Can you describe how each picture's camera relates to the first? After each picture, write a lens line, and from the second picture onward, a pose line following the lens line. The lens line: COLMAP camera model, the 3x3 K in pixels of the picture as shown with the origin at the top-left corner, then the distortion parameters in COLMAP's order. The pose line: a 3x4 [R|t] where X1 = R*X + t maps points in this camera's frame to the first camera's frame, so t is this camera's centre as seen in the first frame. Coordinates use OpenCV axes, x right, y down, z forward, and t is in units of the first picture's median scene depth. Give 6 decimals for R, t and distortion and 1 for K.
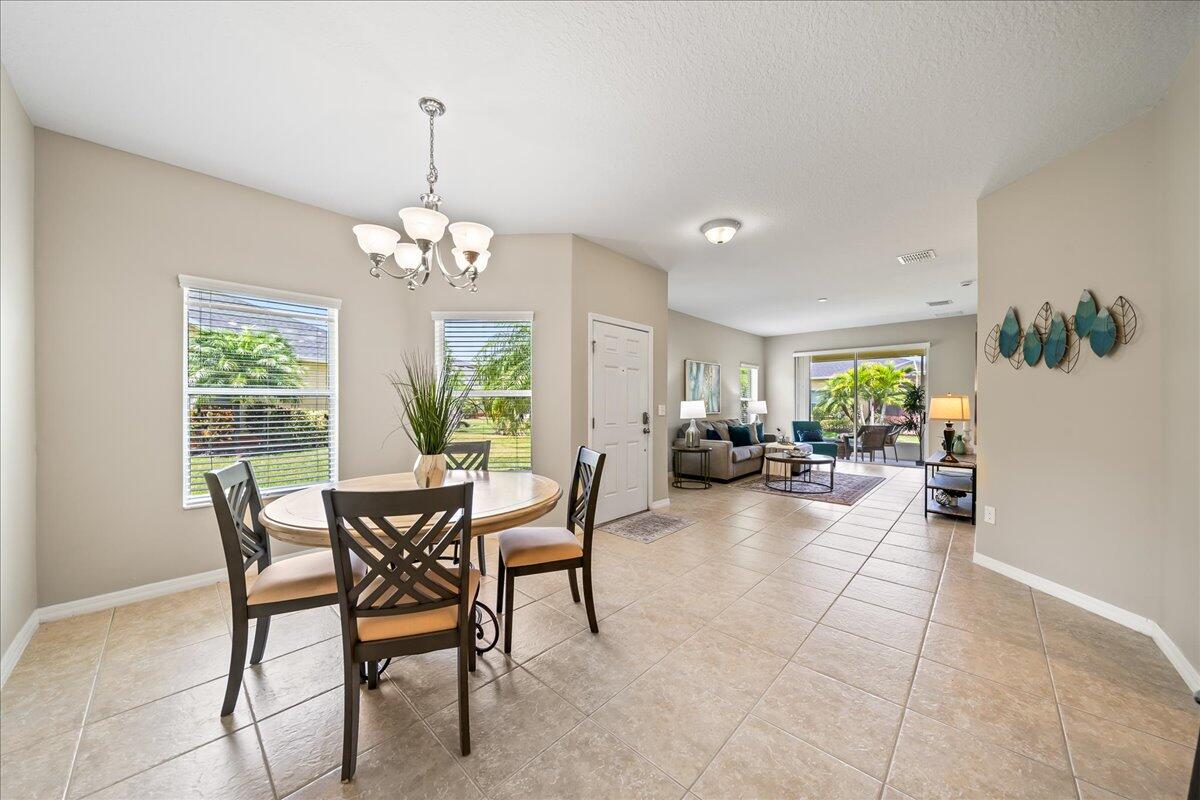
lens RADIAL K [[410.9, 0, 604.9], [0, 410.9, 402.9], [0, 0, 1]] dist [0.002529, 0.000120]
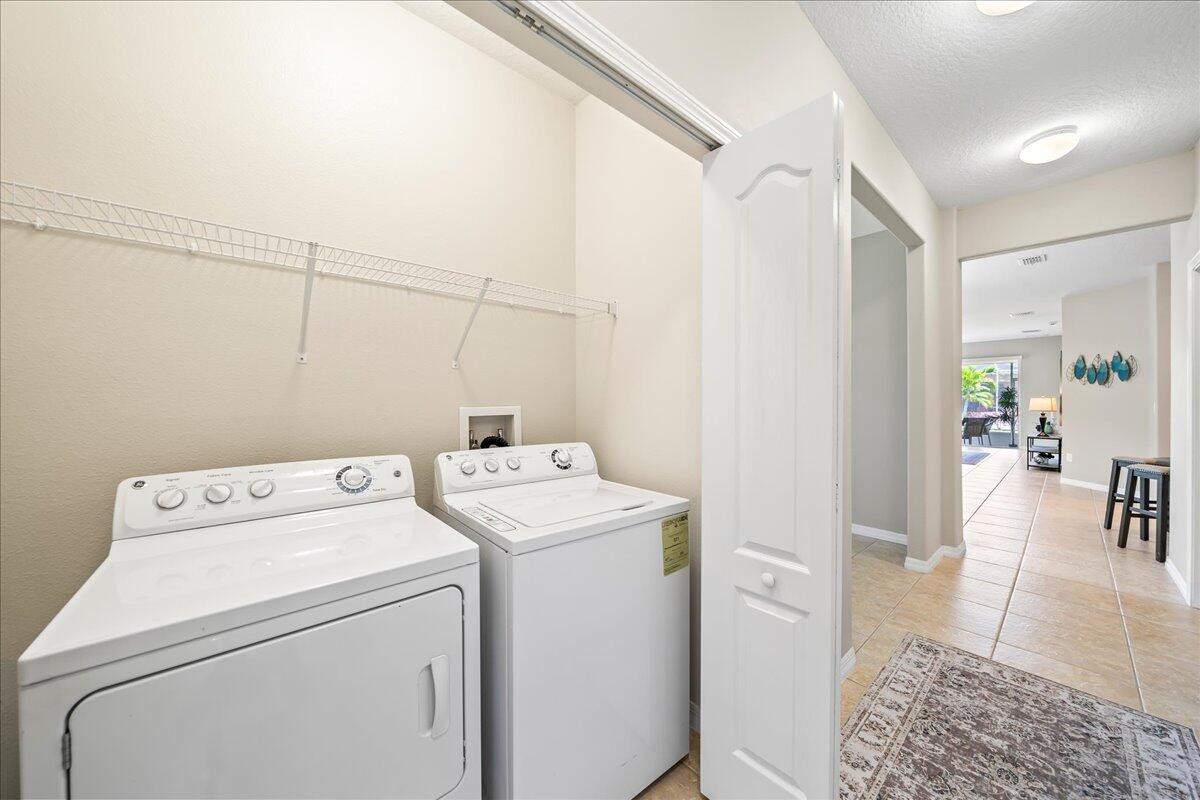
lens RADIAL K [[410.9, 0, 604.9], [0, 410.9, 402.9], [0, 0, 1]] dist [0.002529, 0.000120]
pose [[0.995300, -0.007671, -0.096538, -0.570443], [0.007992, 0.999964, 0.002934, -0.008562], [0.096512, -0.003691, 0.995325, -0.618363]]
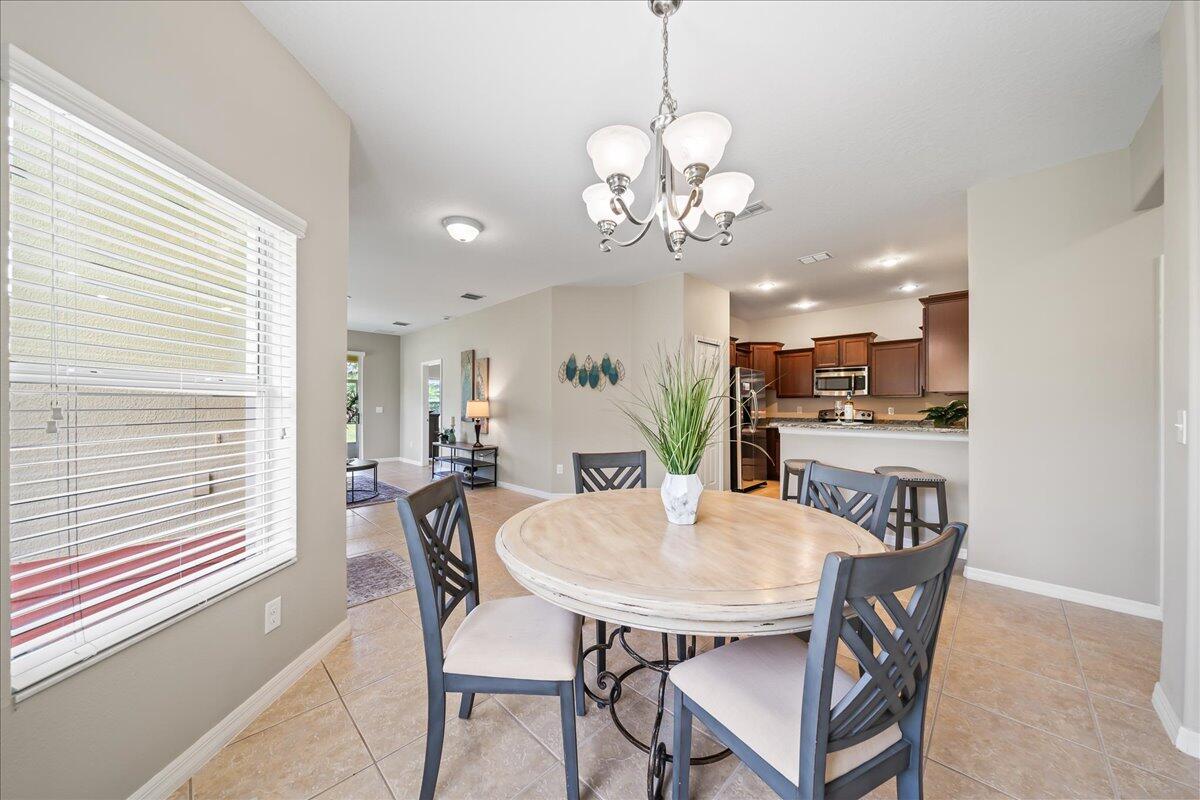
lens RADIAL K [[410.9, 0, 604.9], [0, 410.9, 402.9], [0, 0, 1]] dist [0.002529, 0.000120]
pose [[0.028510, 0.011772, 0.999524, -0.416477], [-0.001291, 0.999930, -0.011740, 0.004957], [-0.999593, -0.000956, 0.028523, 0.390367]]
